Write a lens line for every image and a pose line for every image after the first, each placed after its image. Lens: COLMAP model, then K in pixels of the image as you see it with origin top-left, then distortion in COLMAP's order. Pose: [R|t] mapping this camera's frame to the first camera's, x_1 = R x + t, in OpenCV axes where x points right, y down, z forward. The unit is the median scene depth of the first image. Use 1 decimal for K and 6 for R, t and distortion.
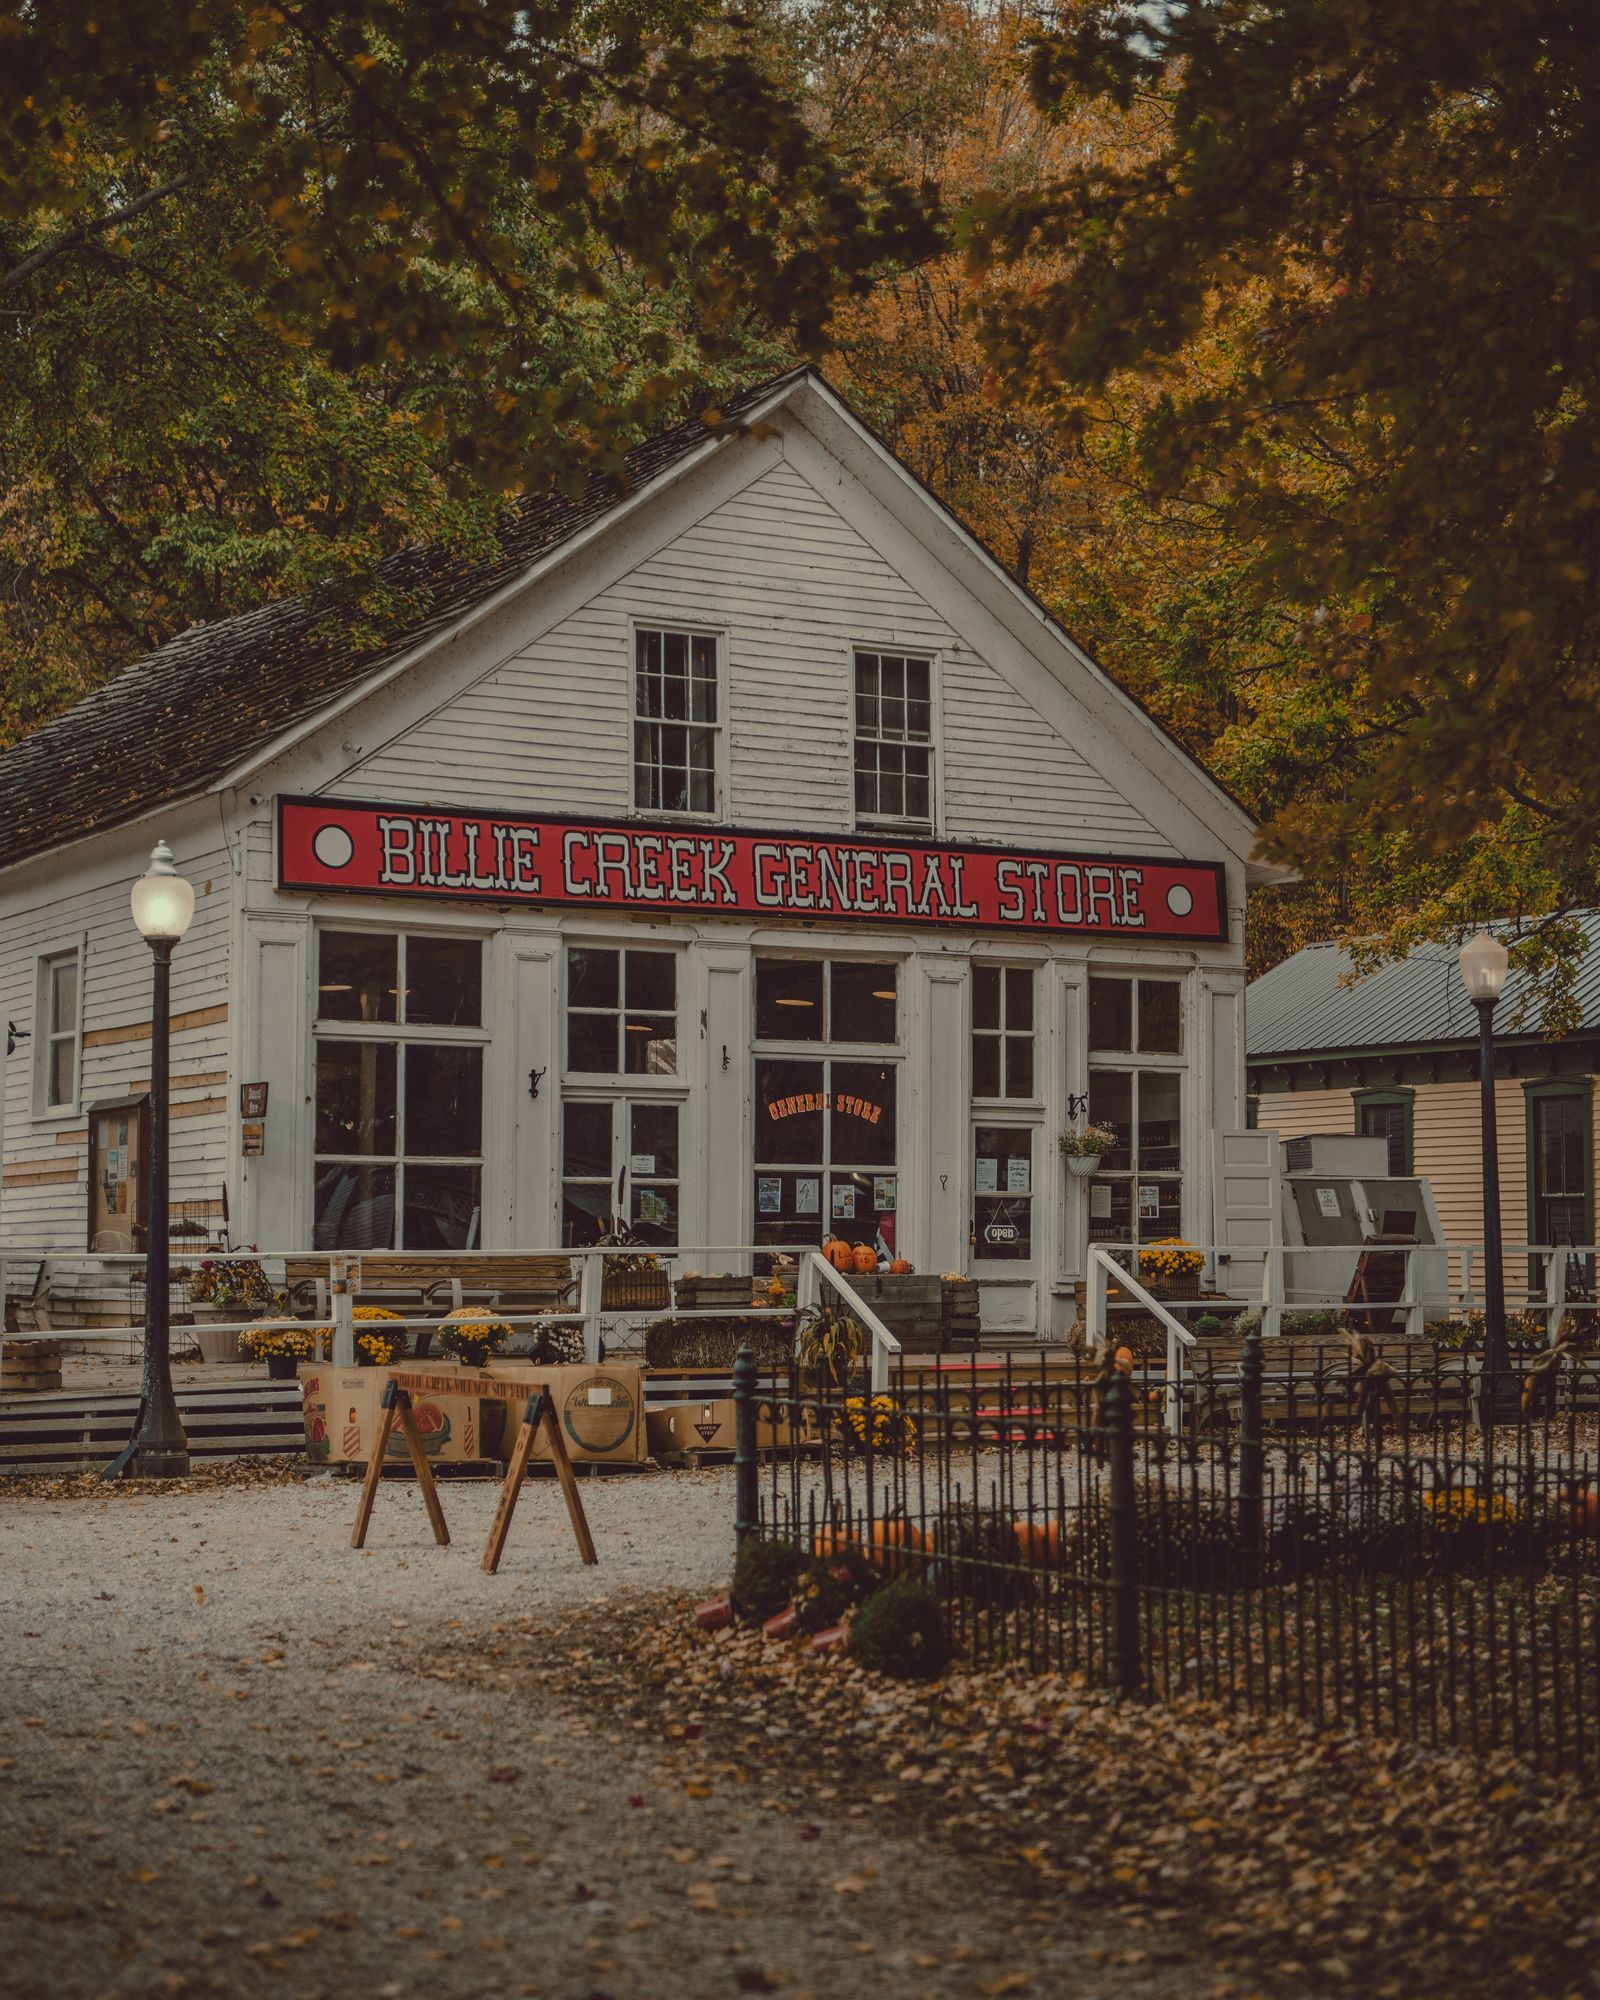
lens RADIAL K [[3178.6, 0, 800.0], [0, 3178.6, 1000.0], [0, 0, 1]] dist [0.023723, 0.000640]
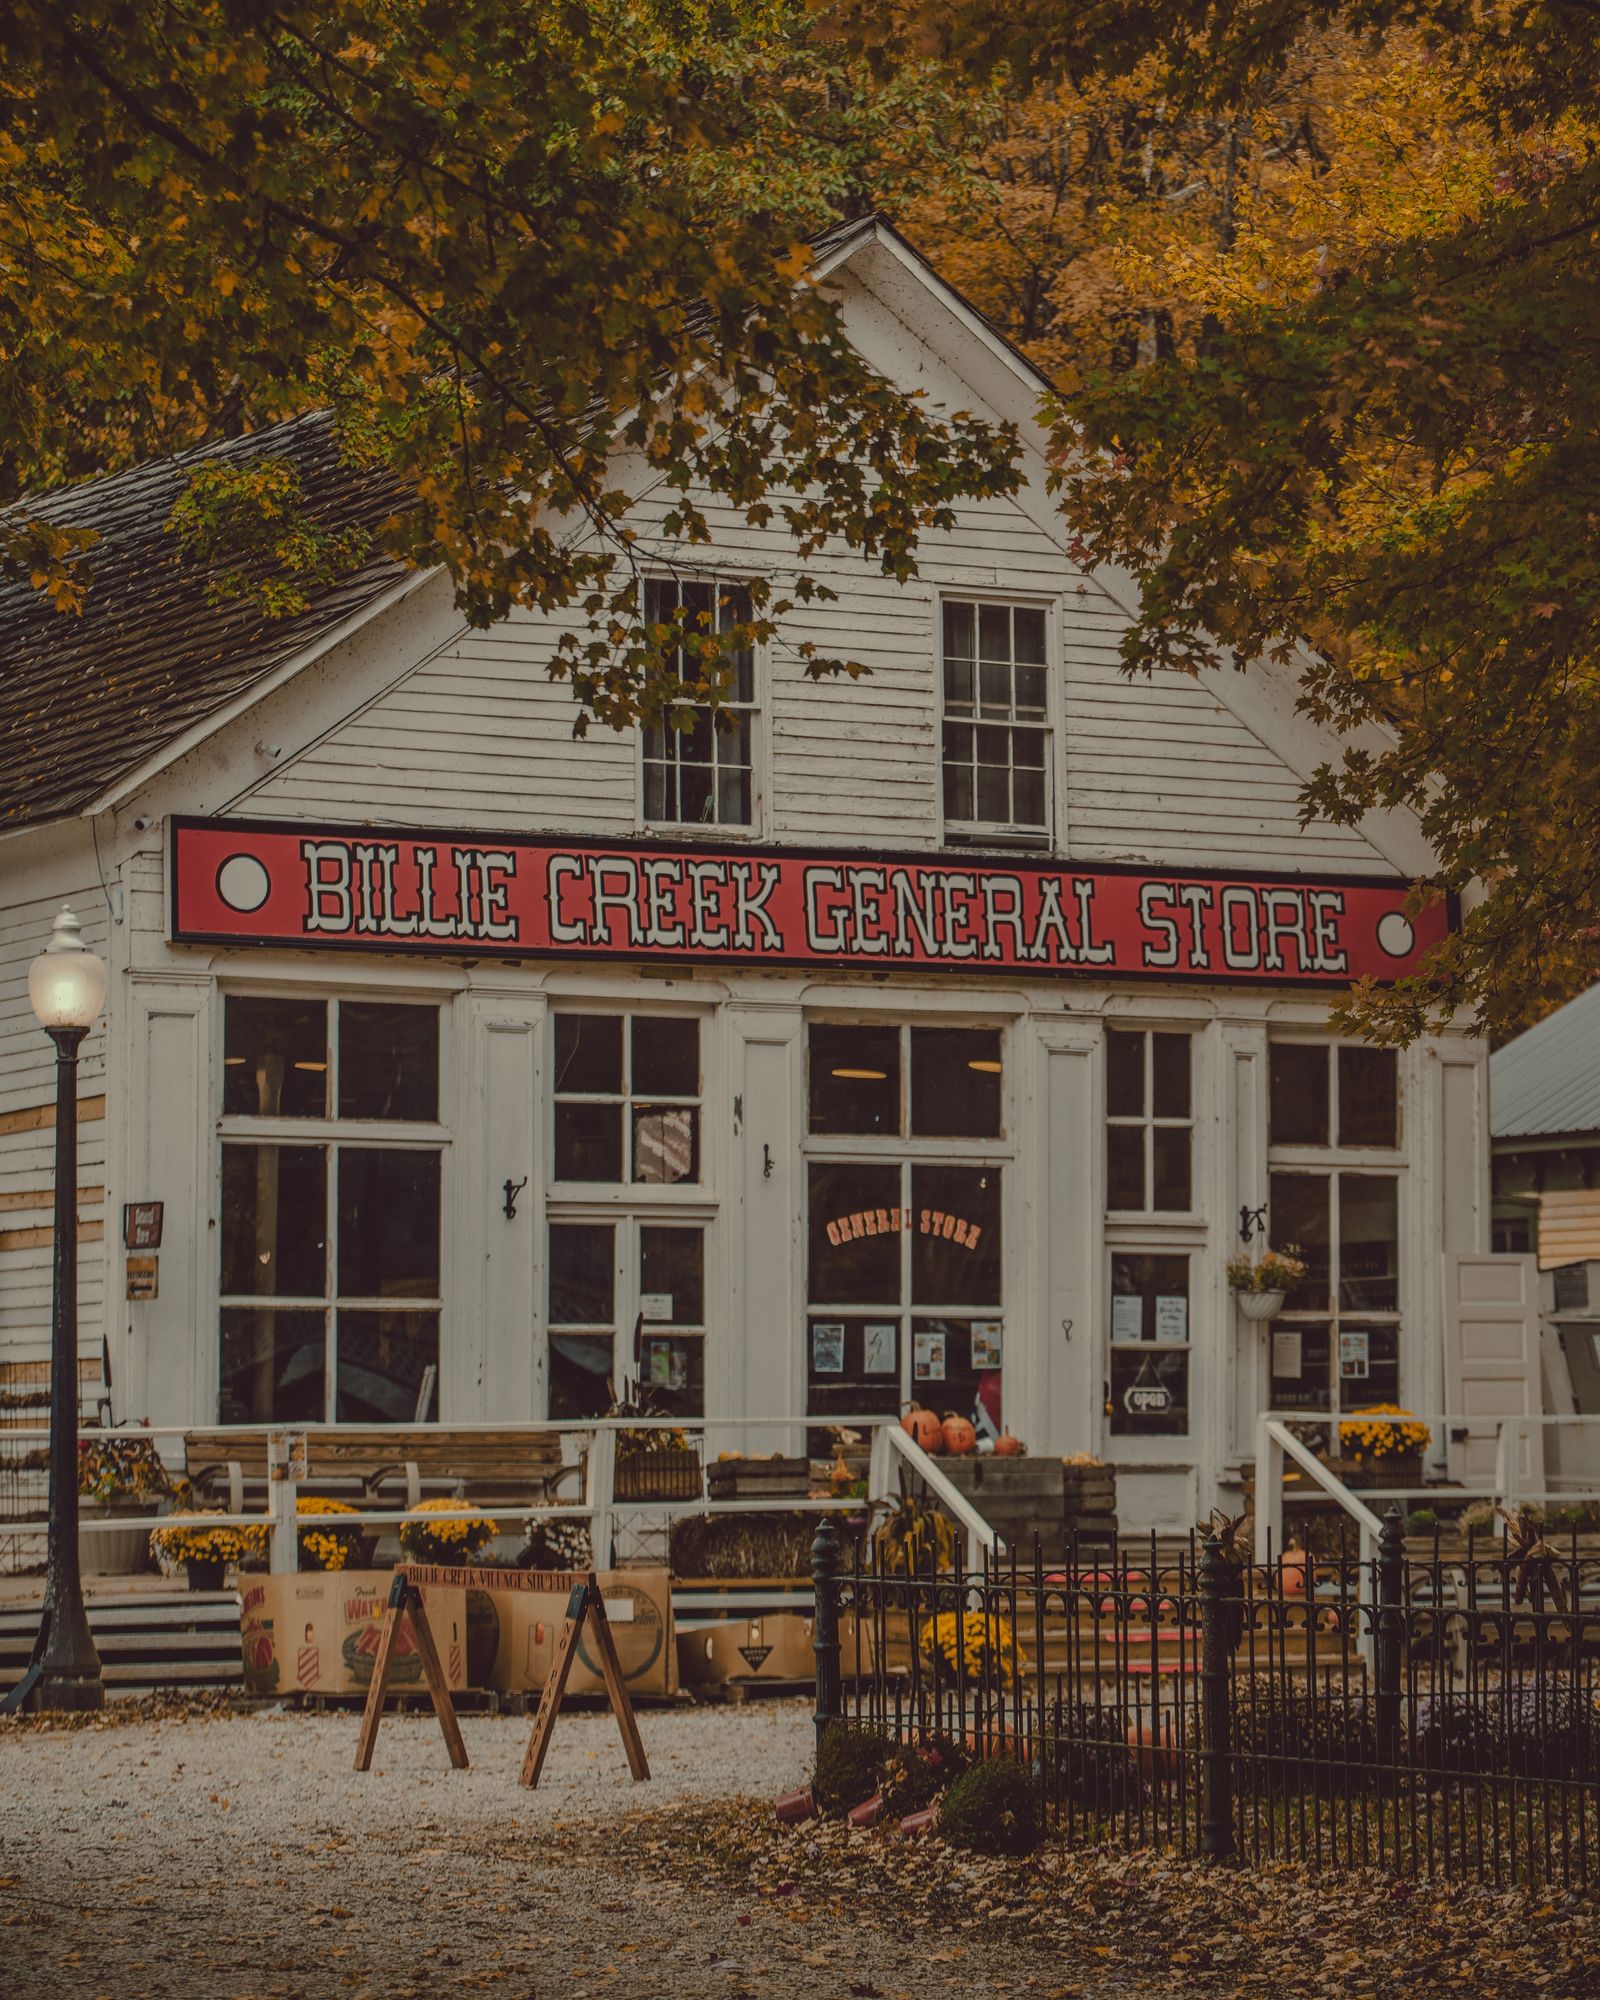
lens RADIAL K [[5717.4, 0, 875.9], [0, 5717.4, 879.4], [0, 0, 1]] dist [0.013088, 0.071768]
pose [[0.999982, -0.003115, 0.005127, -0.005044], [0.003207, 0.999834, -0.017944, -0.023007], [-0.005070, 0.017960, 0.999826, -0.319293]]
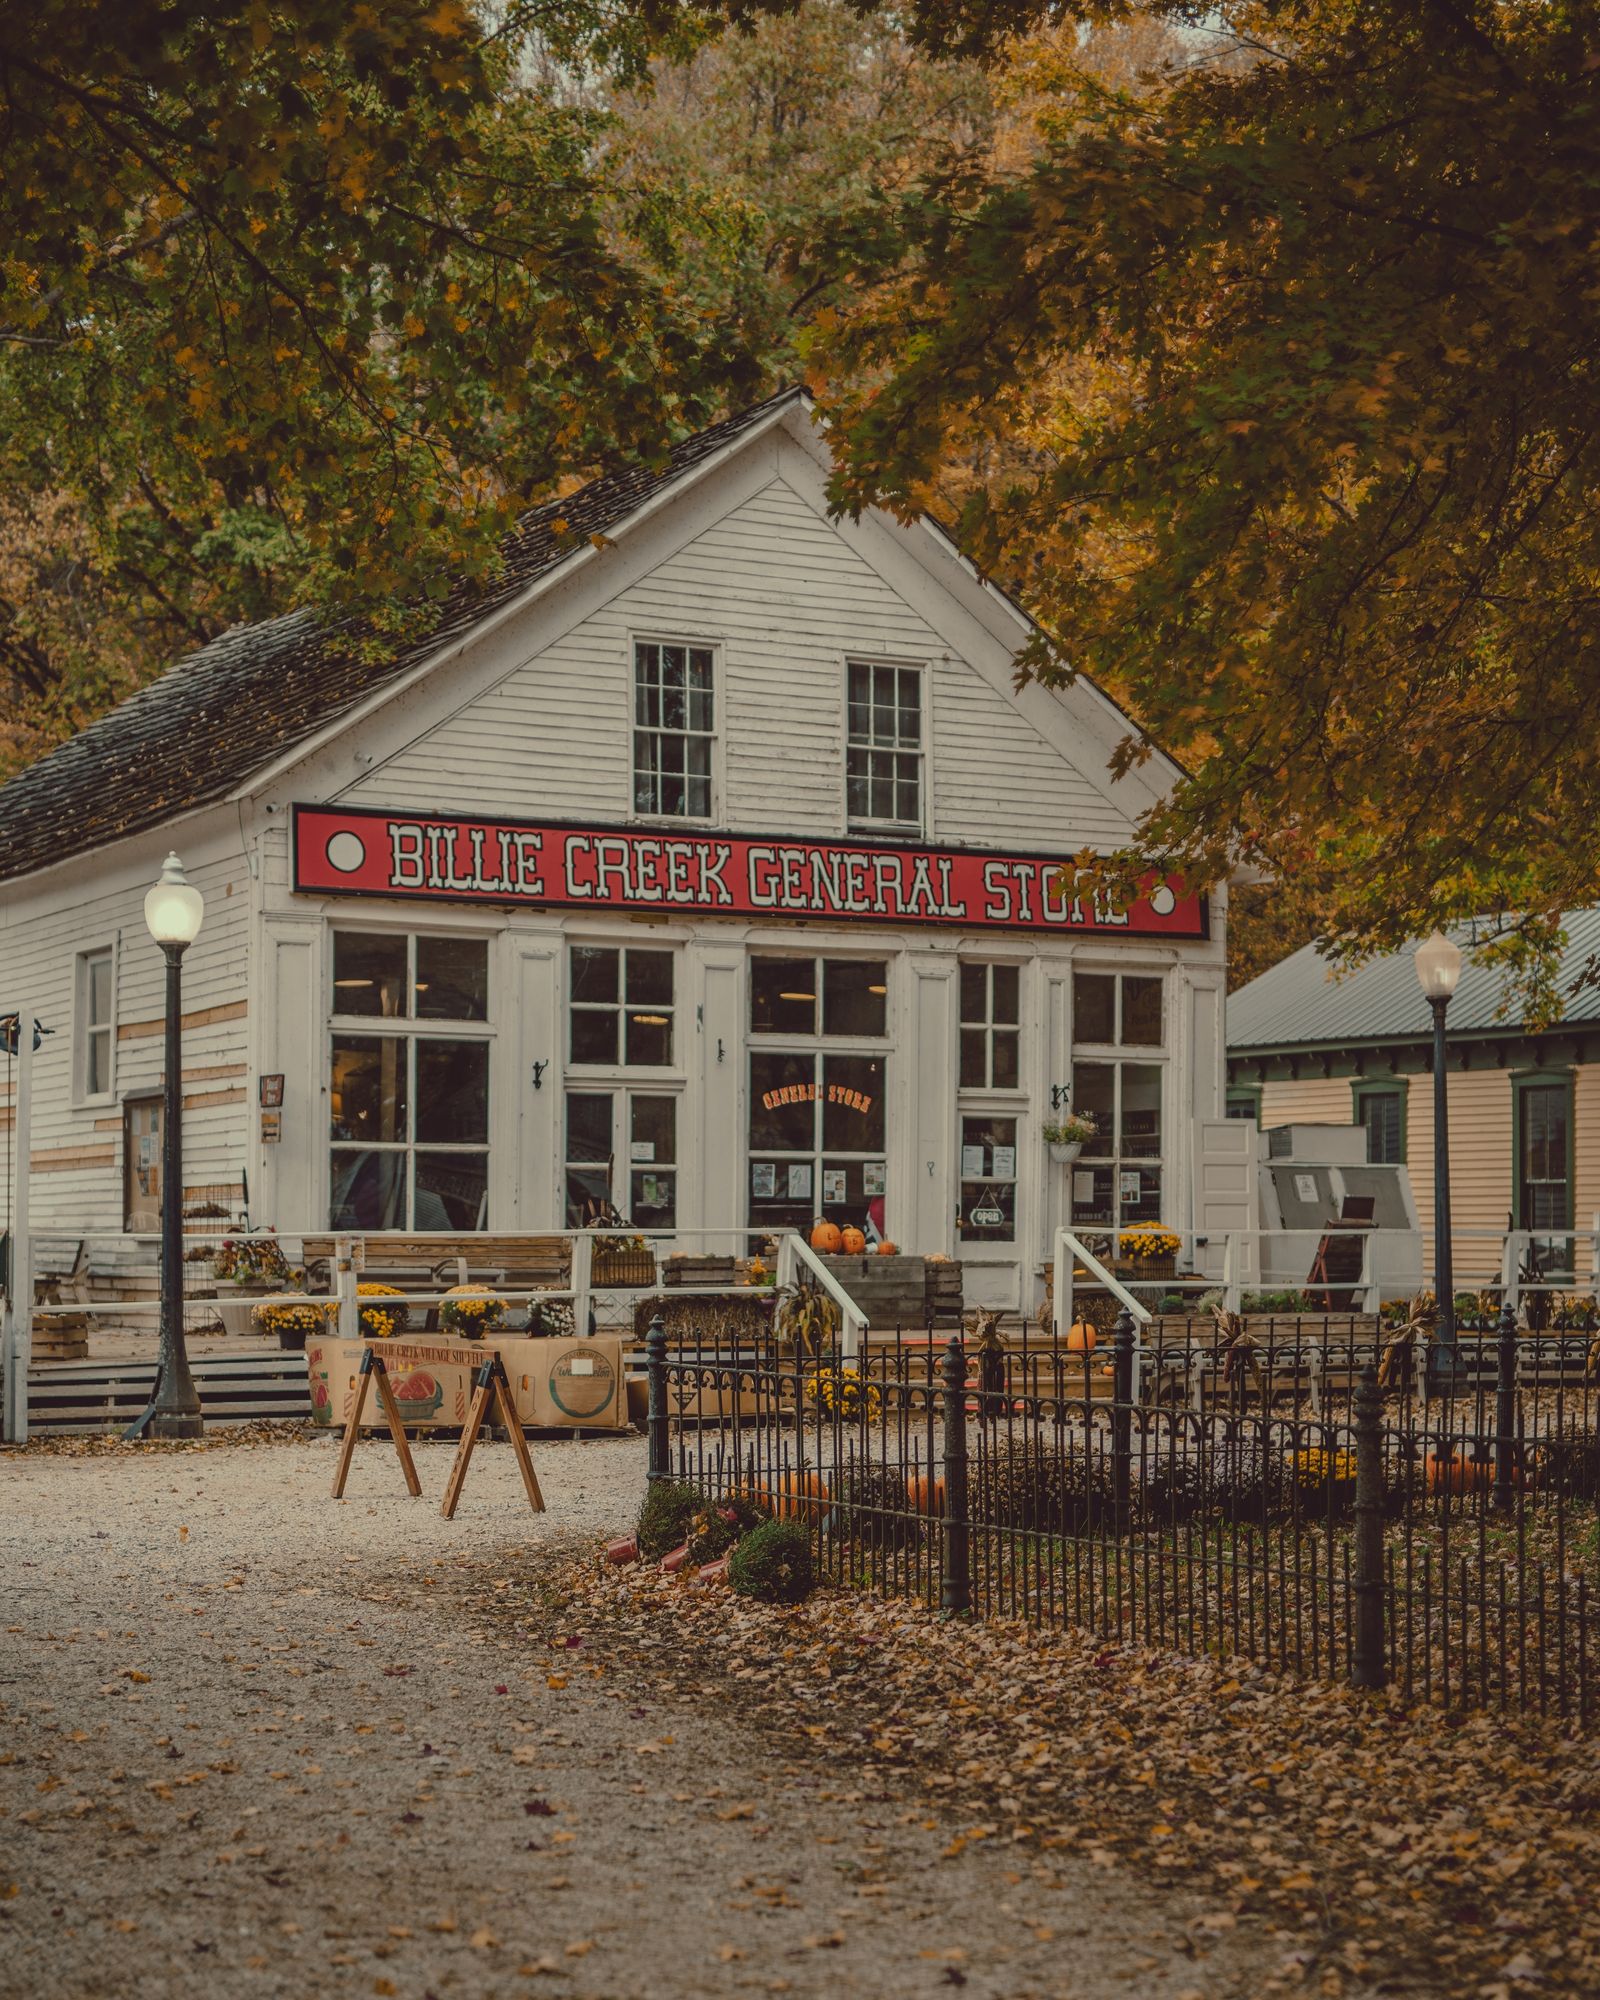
lens RADIAL K [[3202.1, 0, 798.5], [0, 3202.1, 1153.0], [0, 0, 1]] dist [0.034775, -0.058551]
pose [[0.999652, 0.002366, -0.026255, 0.030465], [-0.000949, 0.998549, 0.053847, -0.005240], [0.026344, -0.053804, 0.998204, -0.064122]]
